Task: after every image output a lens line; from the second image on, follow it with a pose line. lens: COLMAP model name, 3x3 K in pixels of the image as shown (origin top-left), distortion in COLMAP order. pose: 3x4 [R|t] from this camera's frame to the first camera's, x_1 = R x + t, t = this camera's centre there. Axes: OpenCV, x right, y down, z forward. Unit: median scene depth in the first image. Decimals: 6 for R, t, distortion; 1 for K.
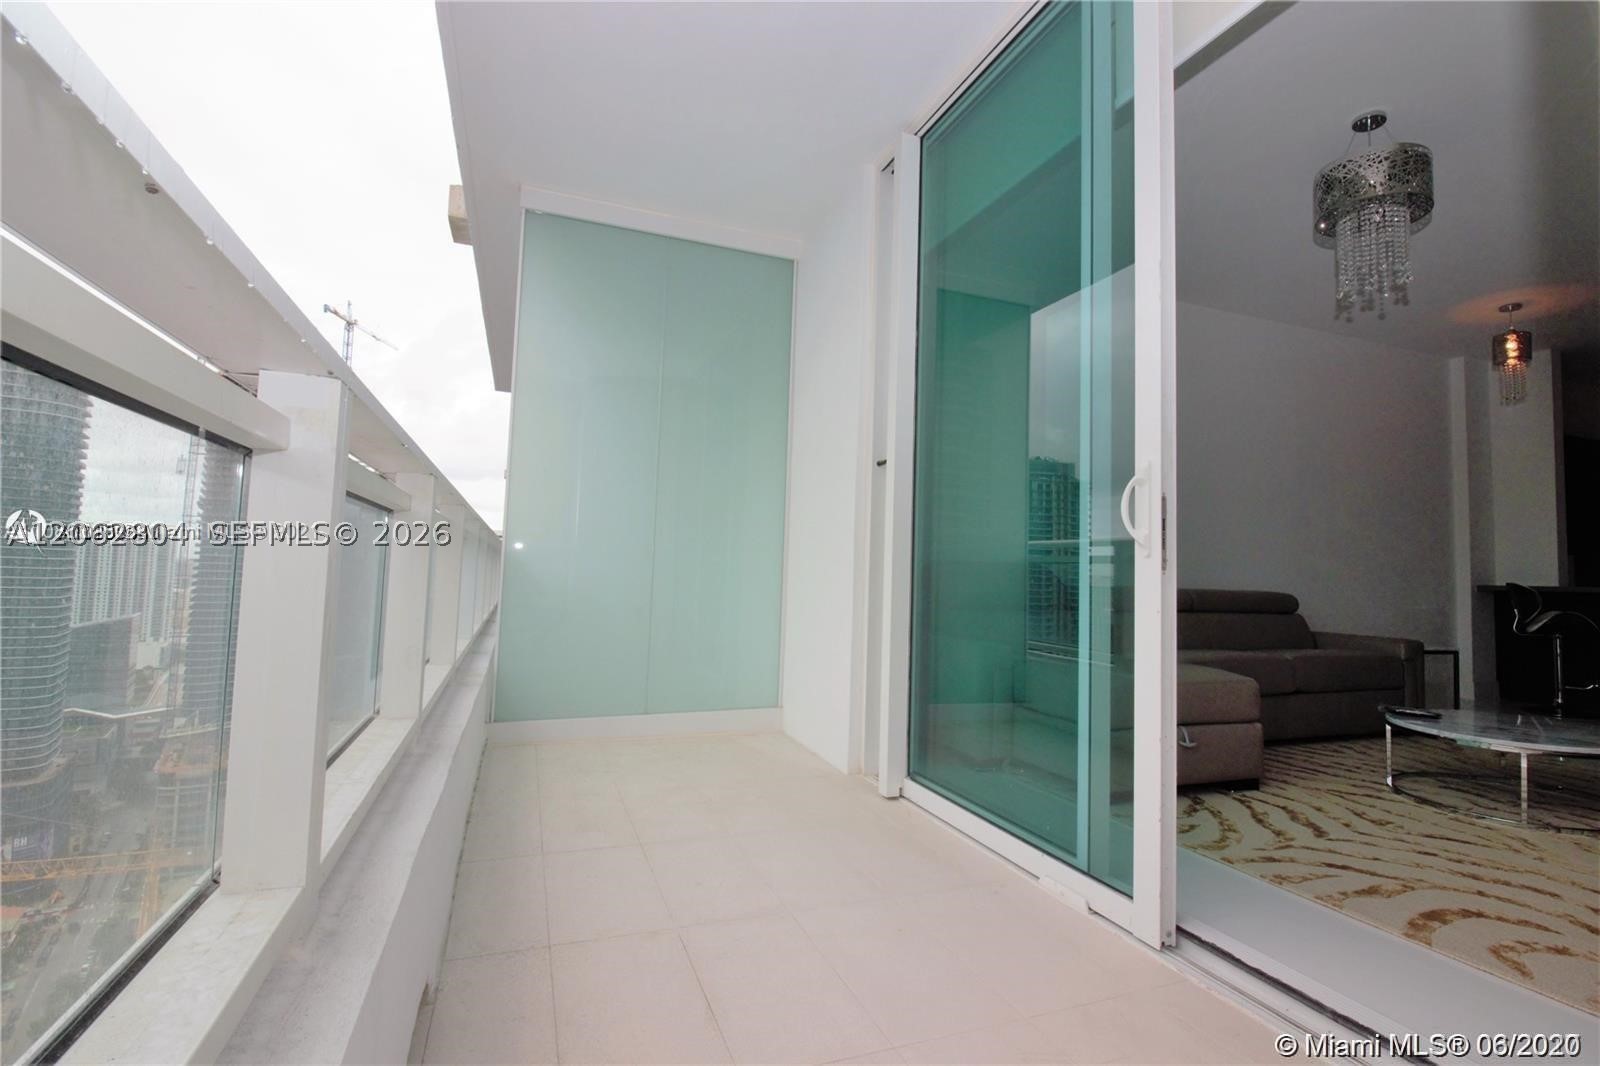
lens RADIAL K [[807.5, 0, 810.8], [0, 807.5, 524.4], [0, 0, 1]] dist [0.003591, -0.015654]
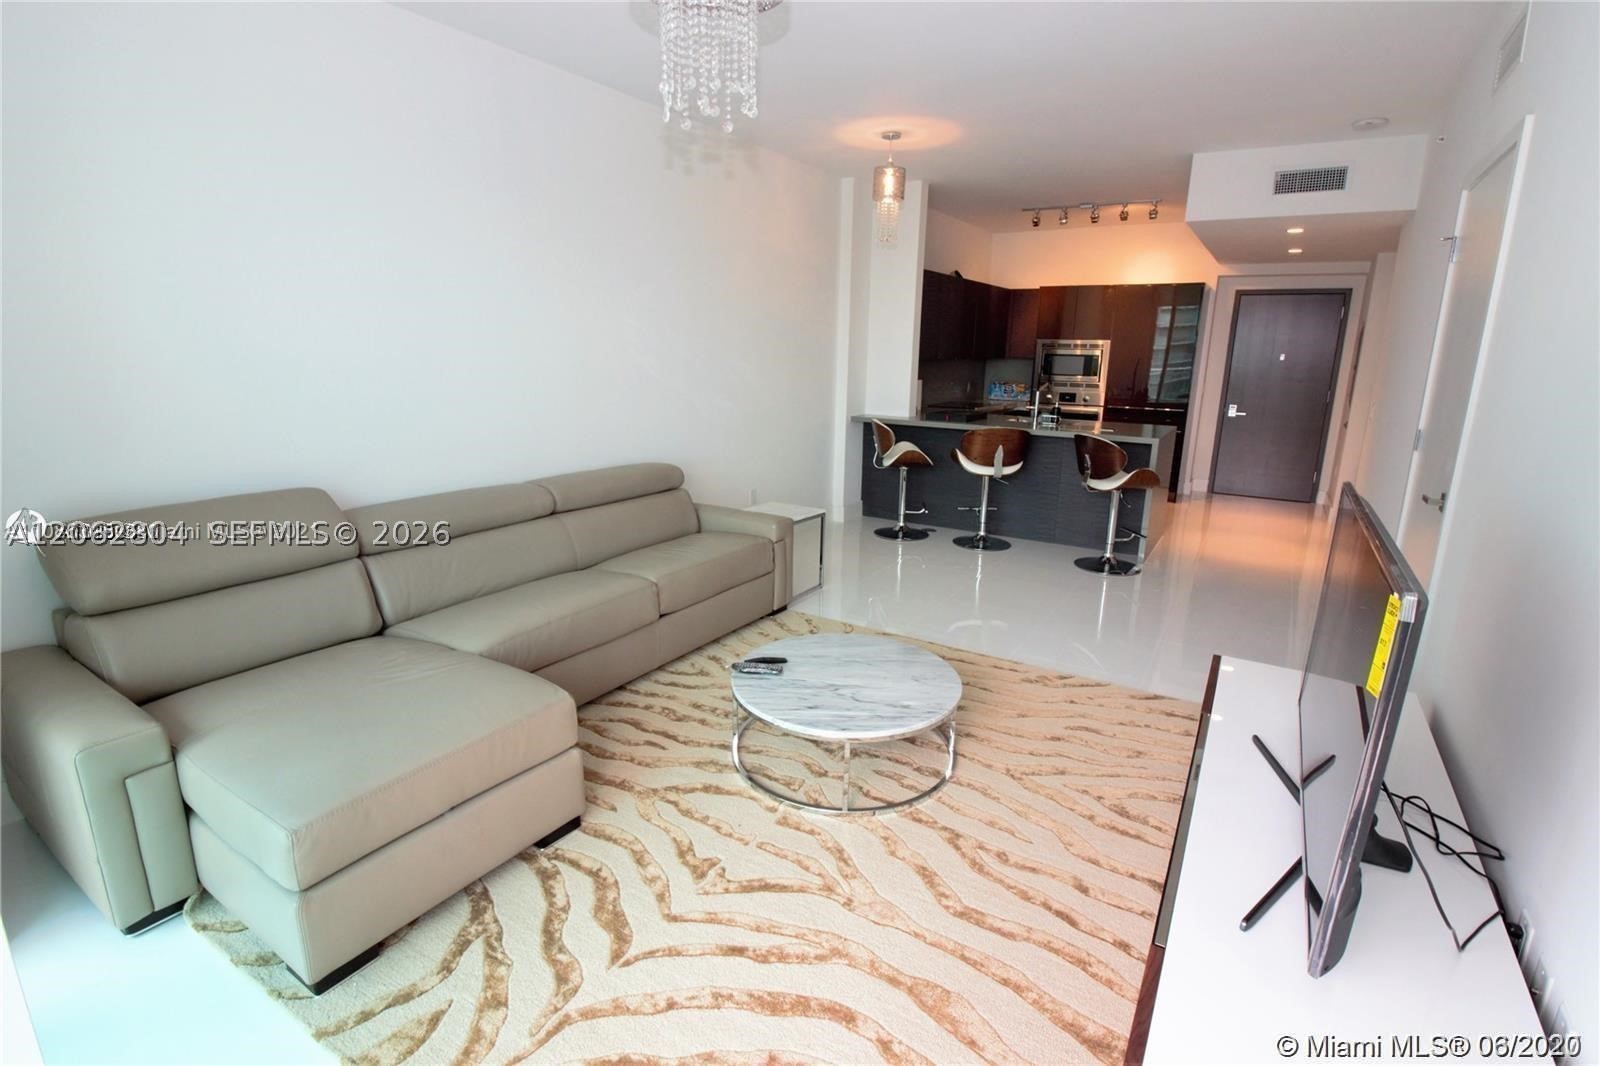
lens RADIAL K [[765.3, 0, 808.0], [0, 765.3, 525.8], [0, 0, 1]] dist [0.001150, -0.013565]
pose [[0.820802, -0.152497, 0.550481, 0.270503], [-0.034637, 0.948644, 0.314444, -0.135515], [-0.570162, -0.277163, 0.773367, 0.277141]]
